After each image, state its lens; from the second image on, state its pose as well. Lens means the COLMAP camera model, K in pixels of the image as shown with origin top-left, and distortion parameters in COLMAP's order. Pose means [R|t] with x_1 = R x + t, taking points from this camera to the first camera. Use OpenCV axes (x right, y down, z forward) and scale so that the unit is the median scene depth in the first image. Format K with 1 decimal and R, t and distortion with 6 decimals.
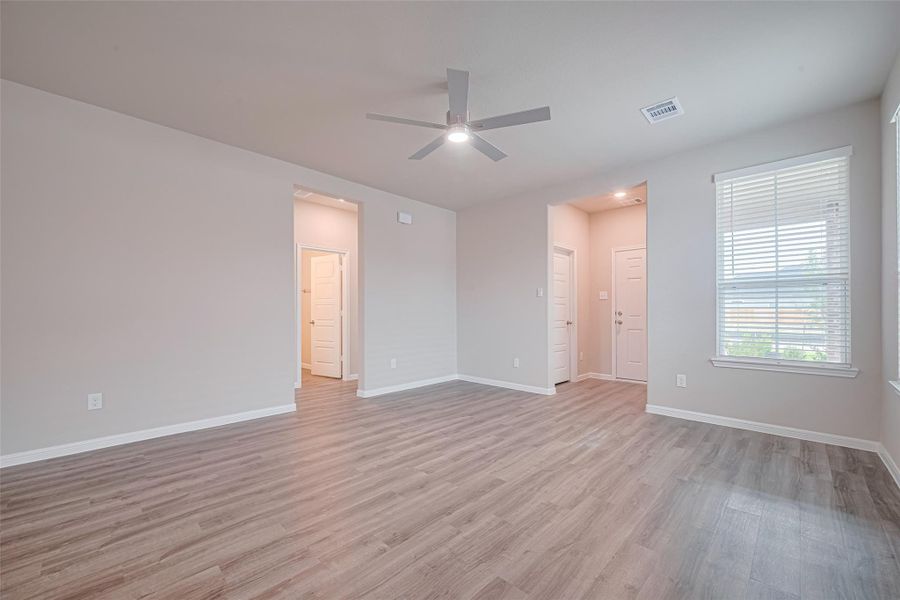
lens RADIAL K [[364.1, 0, 454.1], [0, 364.1, 312.3], [0, 0, 1]] dist [-0.000060, 0.000185]
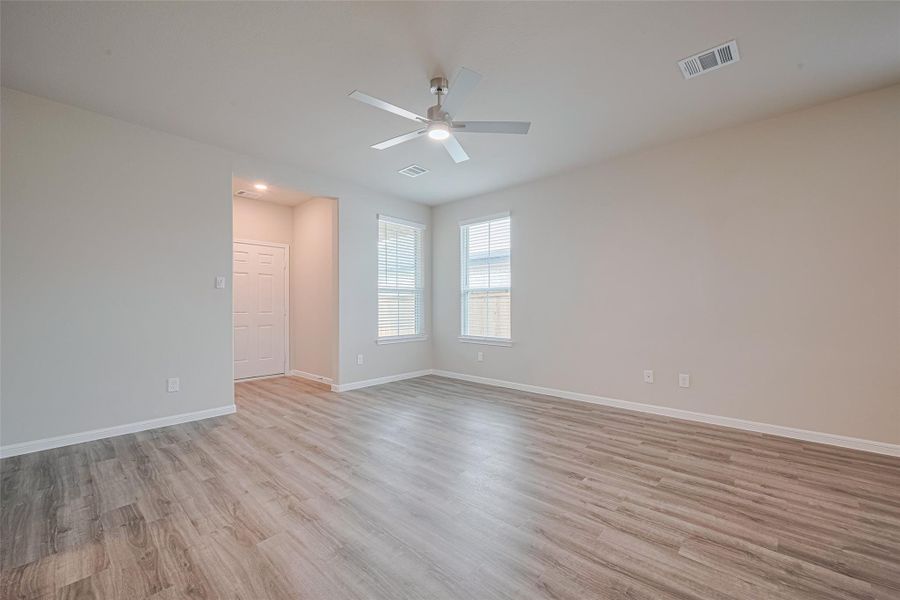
lens RADIAL K [[364.1, 0, 456.6], [0, 364.1, 300.1], [0, 0, 1]] dist [-0.000060, 0.000185]
pose [[-0.049002, 0.024022, 0.998510, -0.761129], [0.000805, 0.999711, -0.024011, 0.005728], [-0.998798, -0.000373, -0.049007, 0.768885]]
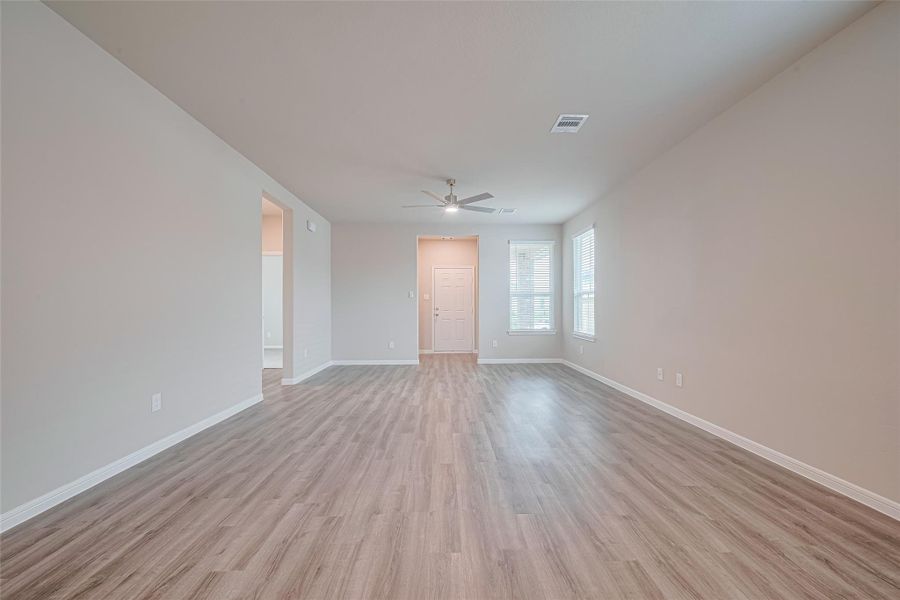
lens RADIAL K [[364.1, 0, 454.4], [0, 364.1, 308.3], [0, 0, 1]] dist [-0.000060, 0.000185]
pose [[0.693622, -0.001355, 0.720338, -0.969339], [0.001200, 0.999999, 0.000725, -0.000521], [-0.720338, 0.000362, 0.693623, -0.188734]]
